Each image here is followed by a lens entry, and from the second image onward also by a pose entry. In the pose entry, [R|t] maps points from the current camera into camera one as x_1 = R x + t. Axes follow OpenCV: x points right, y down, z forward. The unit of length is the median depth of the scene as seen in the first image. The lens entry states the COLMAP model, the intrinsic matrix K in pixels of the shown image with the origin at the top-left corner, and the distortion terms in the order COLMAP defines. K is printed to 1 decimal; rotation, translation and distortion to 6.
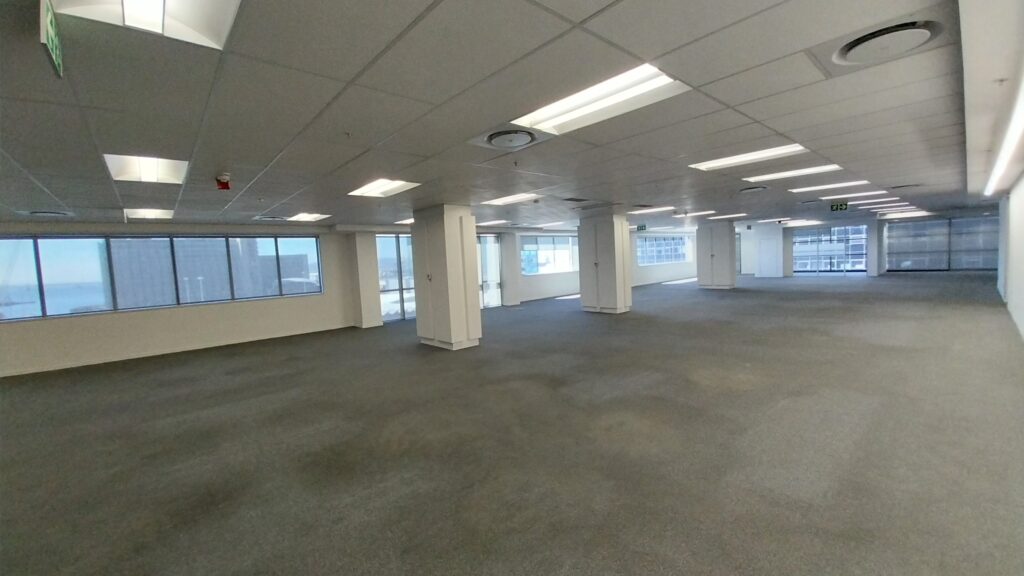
lens RADIAL K [[408.9, 0, 512.0], [0, 408.9, 288.0], [0, 0, 1]] dist [0.012764, -0.010160]
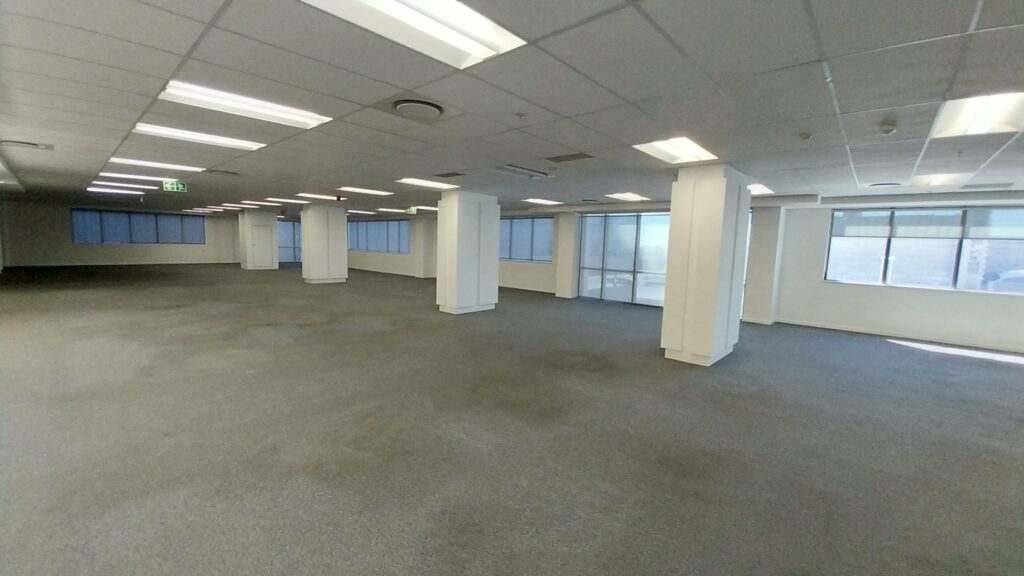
lens RADIAL K [[408.9, 0, 512.0], [0, 408.9, 288.0], [0, 0, 1]] dist [0.012764, -0.010160]
pose [[0.110405, 0.165416, -0.980025, 0.687277], [-0.104676, 0.982504, 0.154042, -0.081933], [0.988359, 0.085578, 0.125788, 0.667020]]
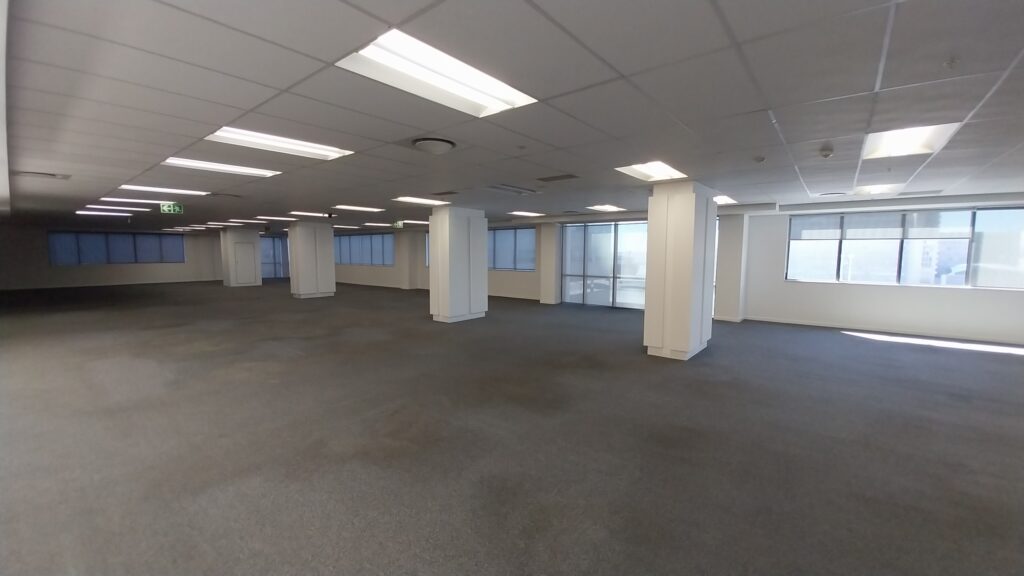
lens RADIAL K [[403.9, 0, 509.0], [0, 403.9, 291.1], [0, 0, 1]] dist [0.001191, 0.000093]
pose [[0.158705, 0.149211, -0.975986, 0.717956], [-0.078599, 0.987287, 0.138158, -0.085665], [0.984193, 0.054785, 0.168415, 0.644207]]
